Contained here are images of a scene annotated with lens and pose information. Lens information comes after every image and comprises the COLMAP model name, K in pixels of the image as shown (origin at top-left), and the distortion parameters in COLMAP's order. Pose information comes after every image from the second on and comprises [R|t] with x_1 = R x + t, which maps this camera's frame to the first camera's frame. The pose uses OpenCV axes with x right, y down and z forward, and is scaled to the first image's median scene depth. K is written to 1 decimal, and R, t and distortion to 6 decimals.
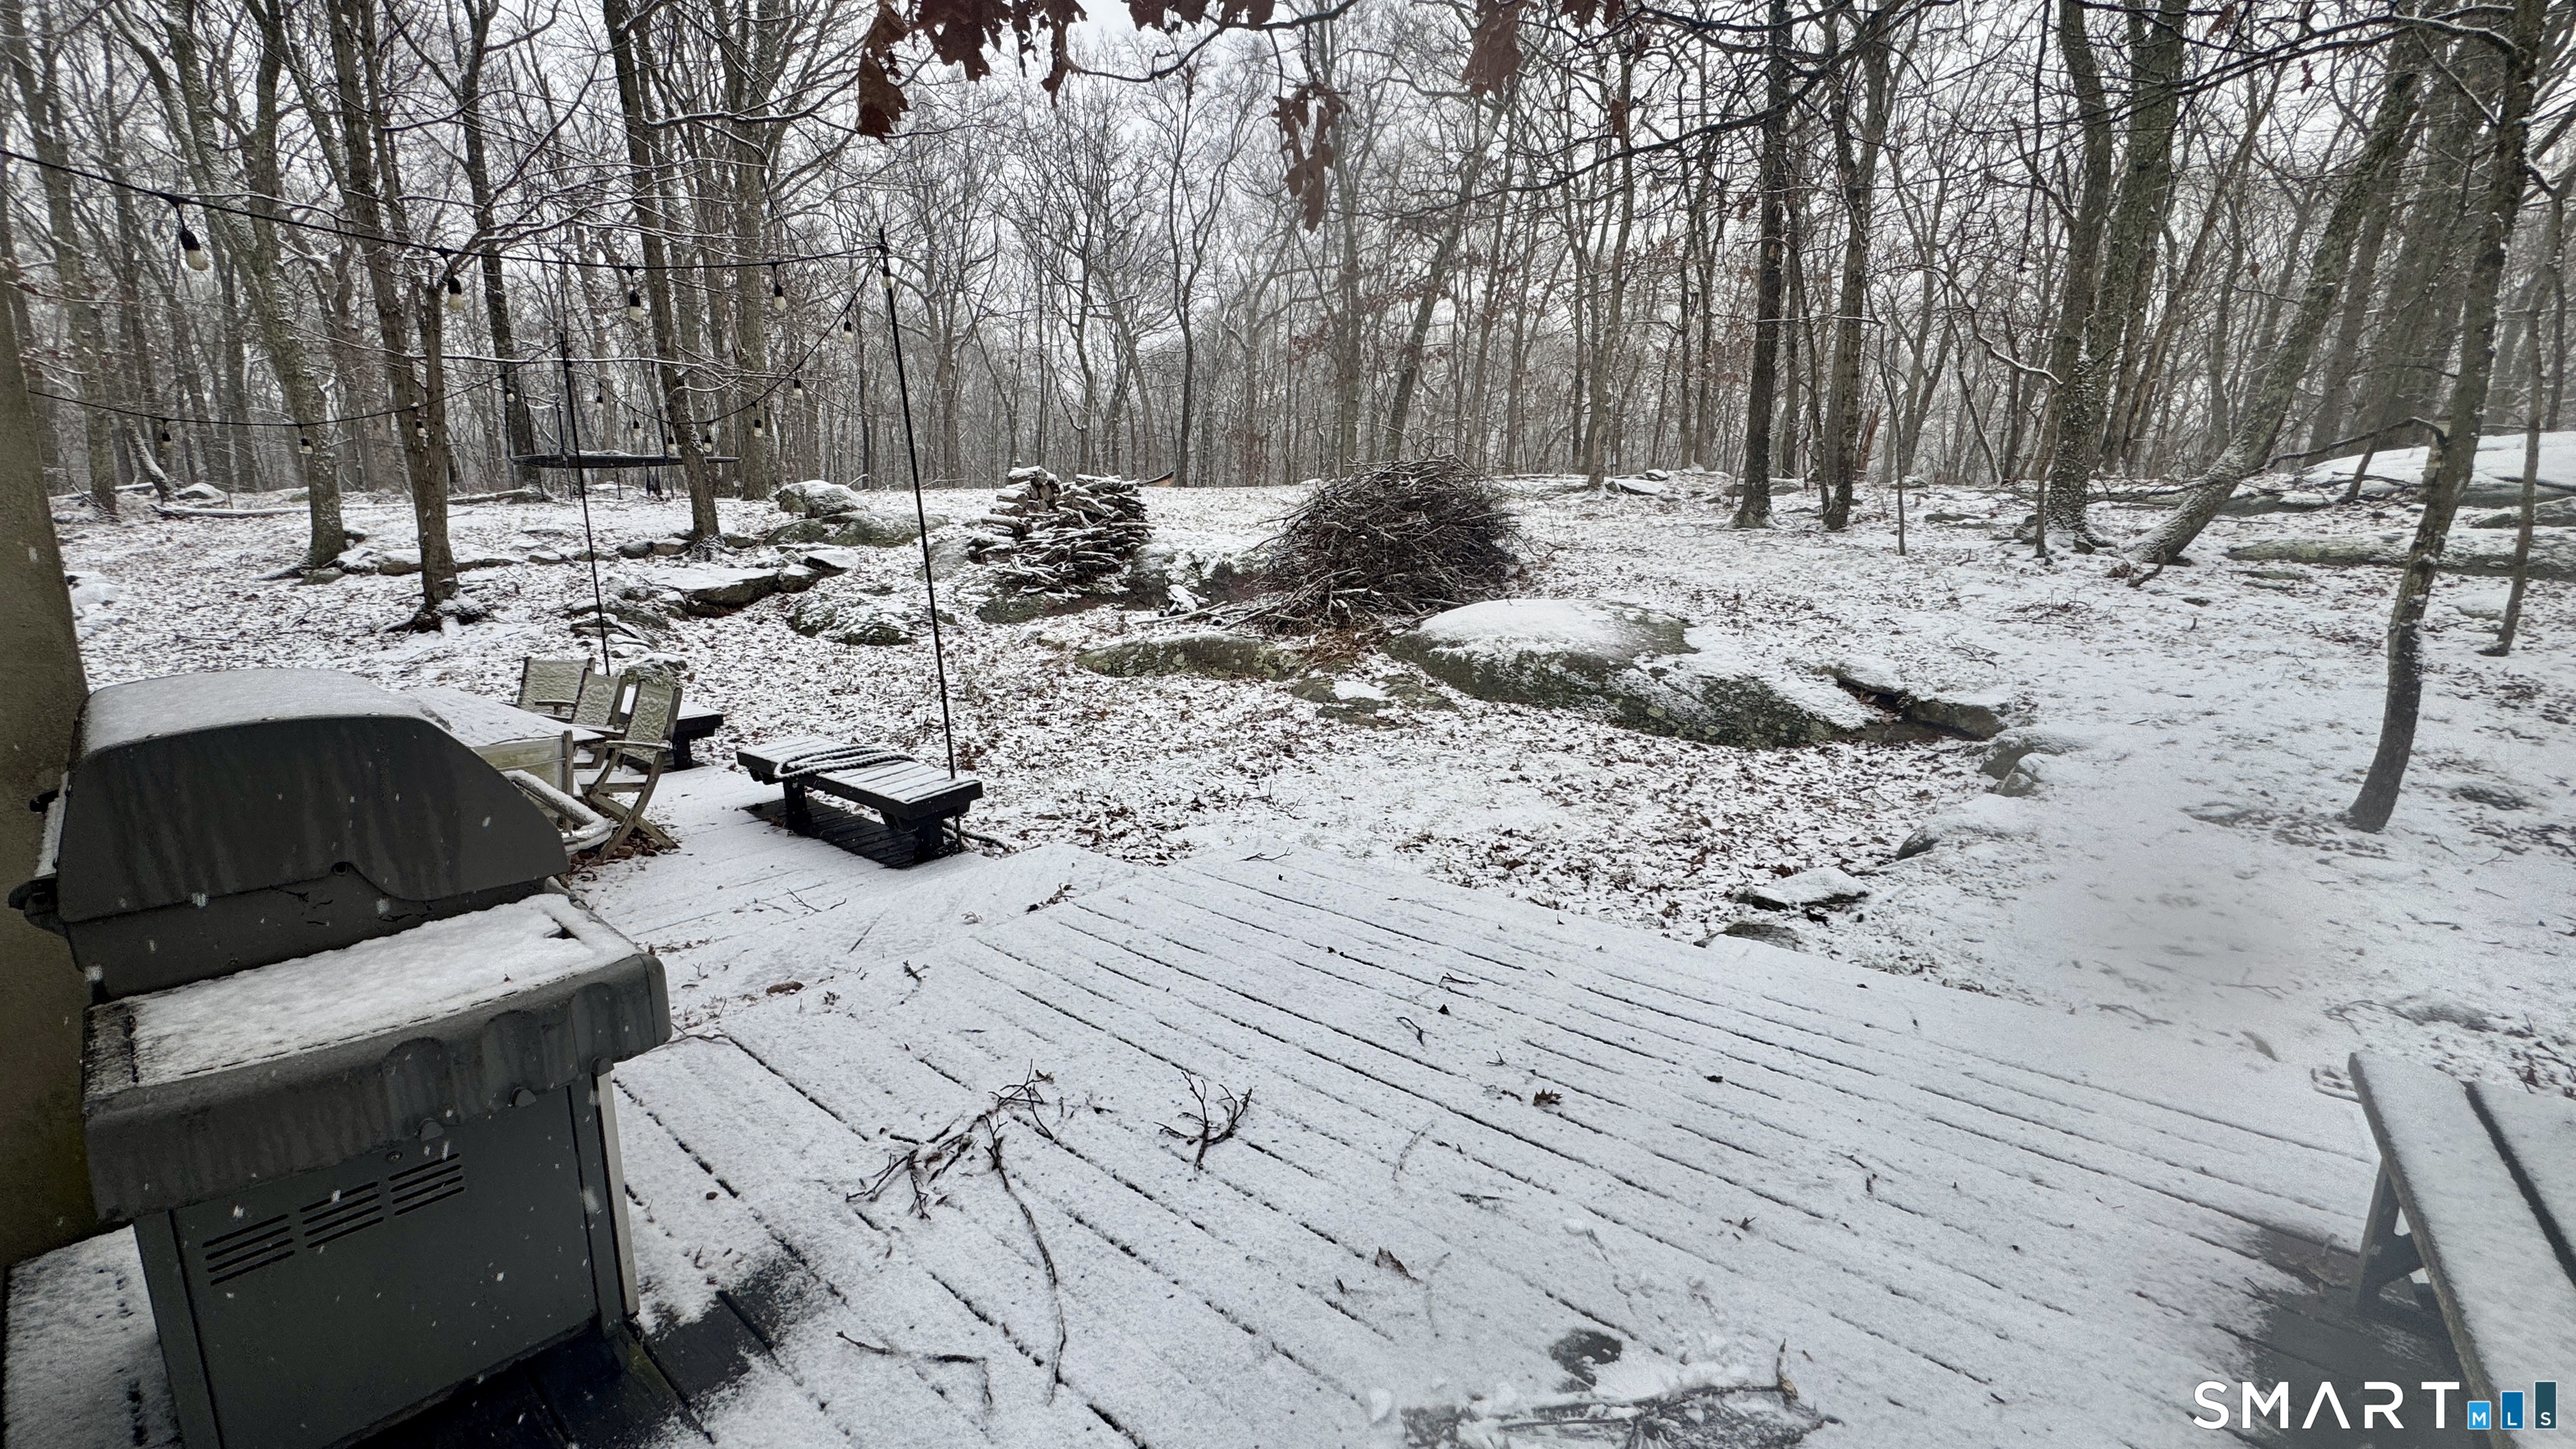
lens RADIAL K [[1021.5, 0, 1289.9], [0, 1021.5, 724.6], [0, 0, 1]] dist [-0.004364, 0.000147]
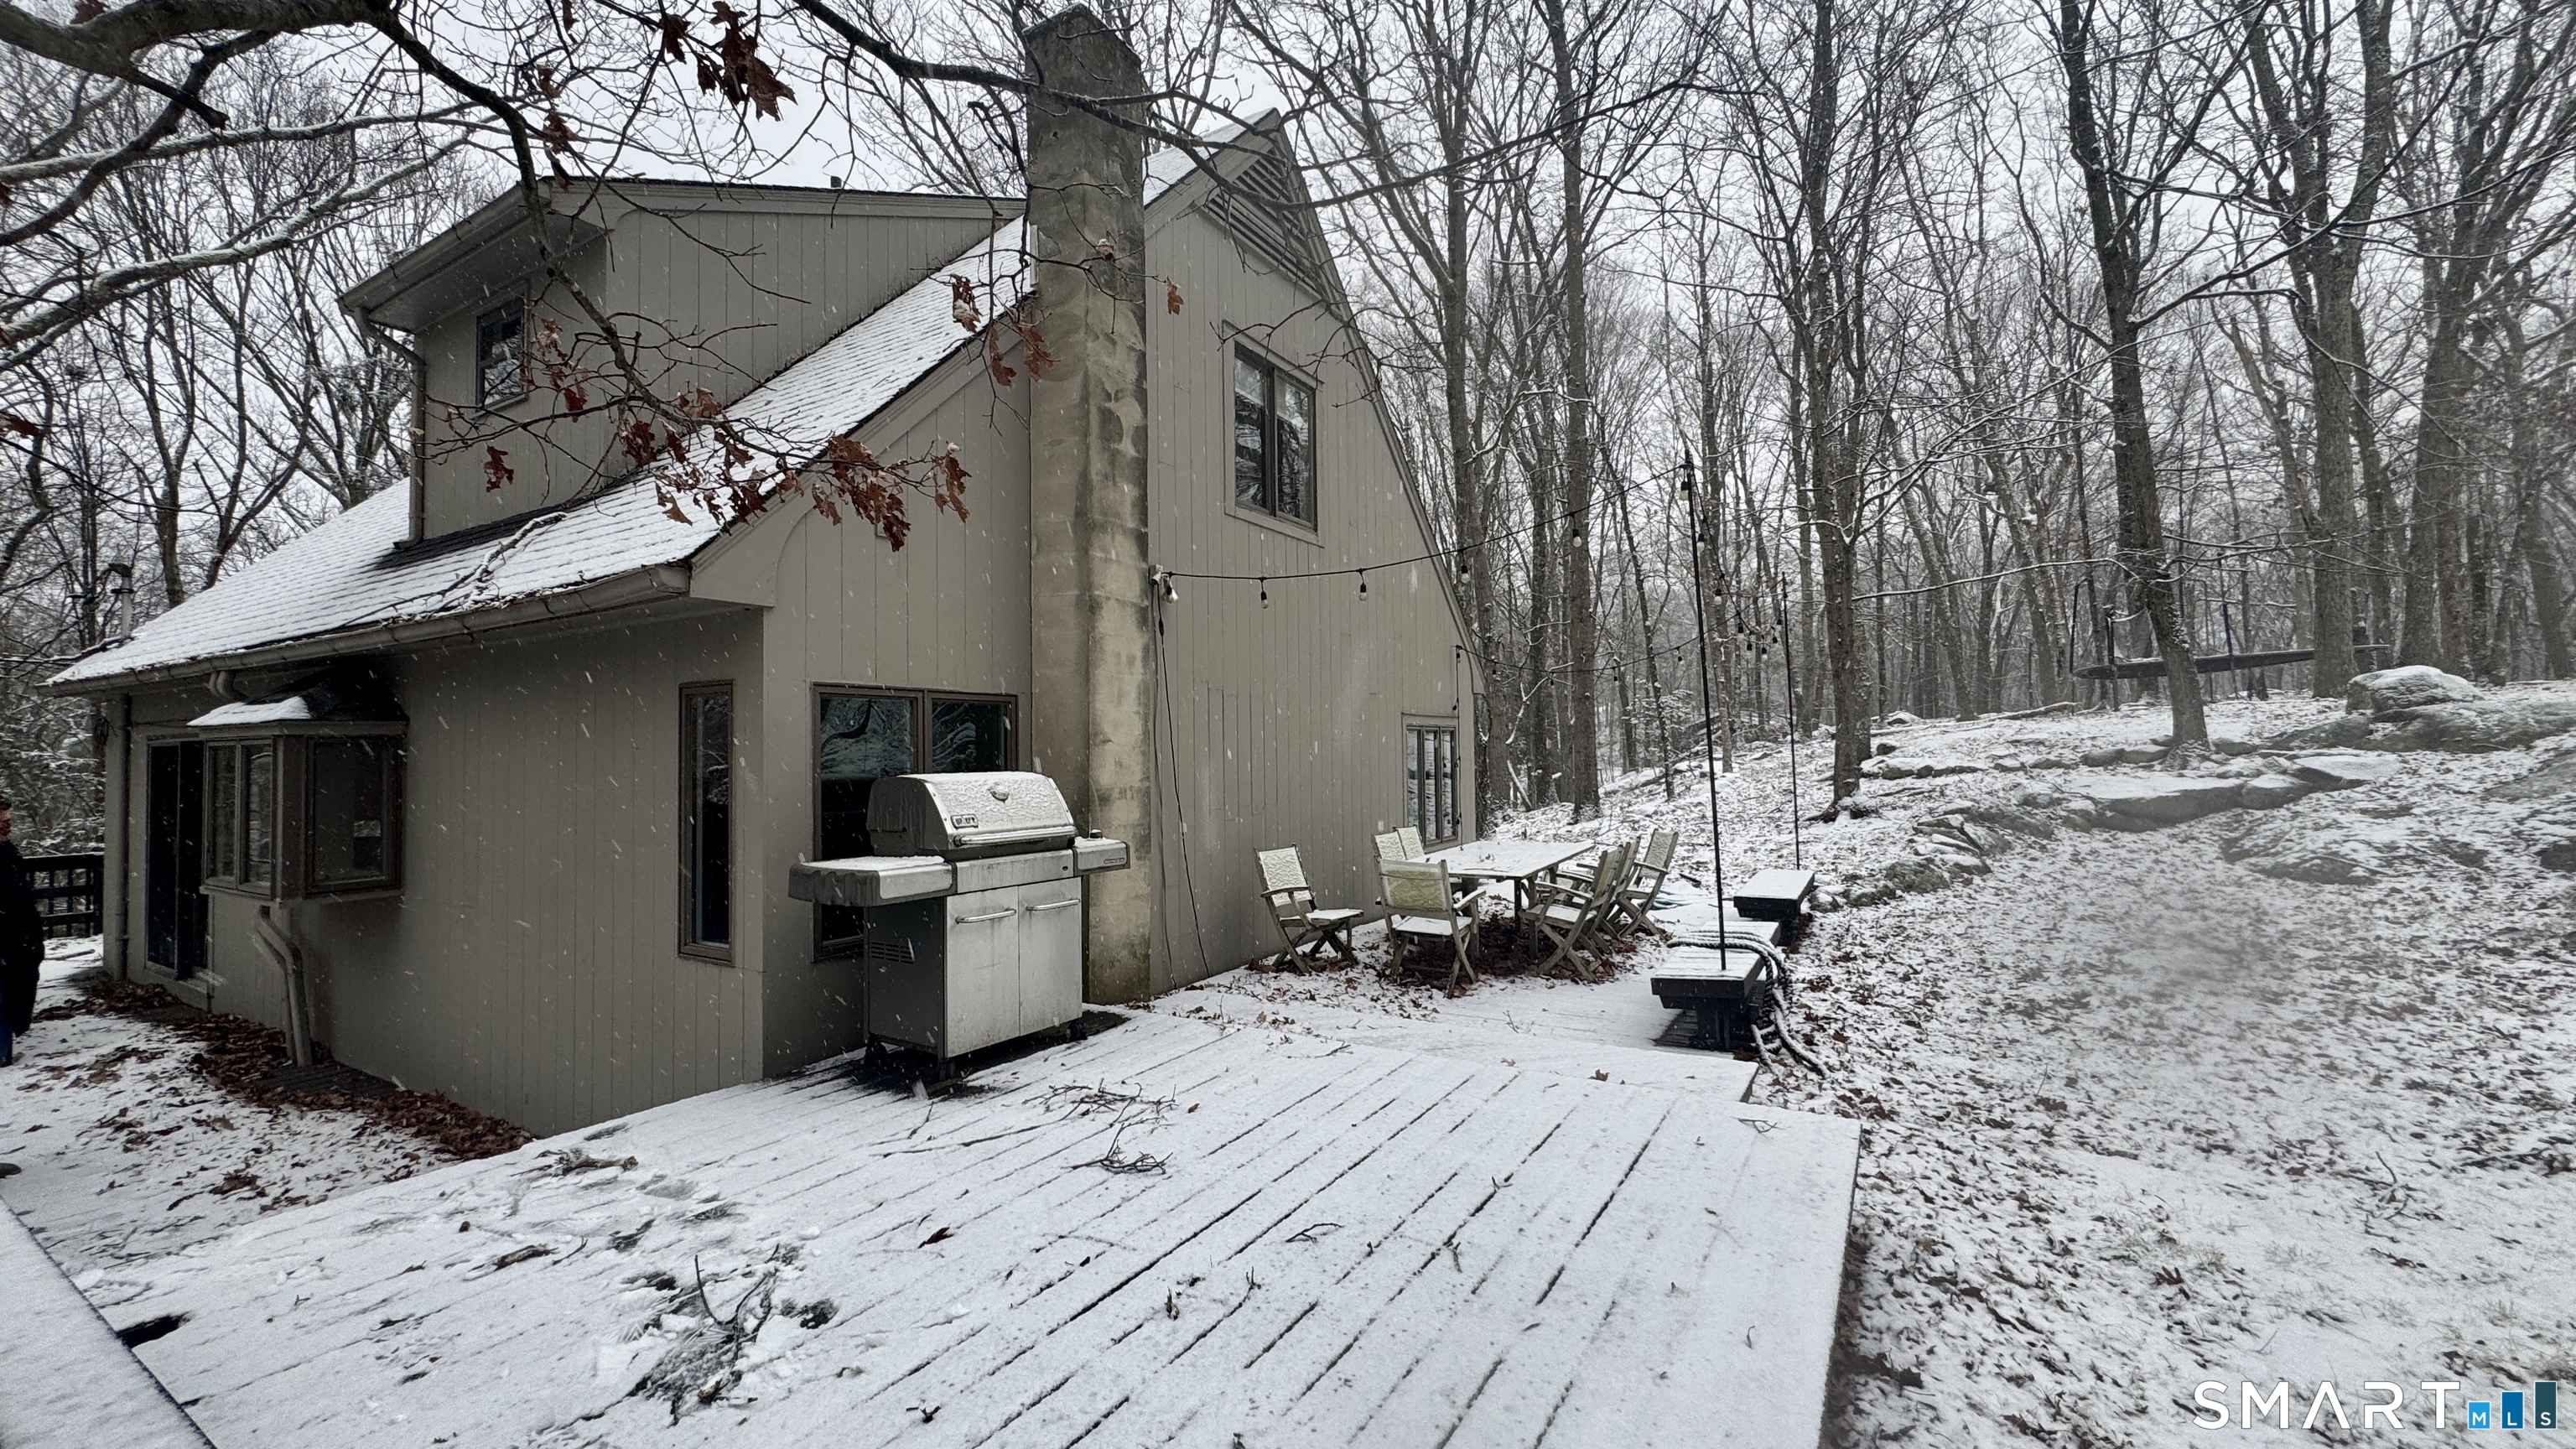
lens RADIAL K [[1021.5, 0, 1289.9], [0, 1021.5, 724.6], [0, 0, 1]] dist [-0.004364, 0.000147]
pose [[0.140762, -0.037948, -0.989316, 0.433746], [-0.172315, 0.983074, -0.062226, -0.033647], [0.974933, 0.179233, 0.131841, 0.334728]]
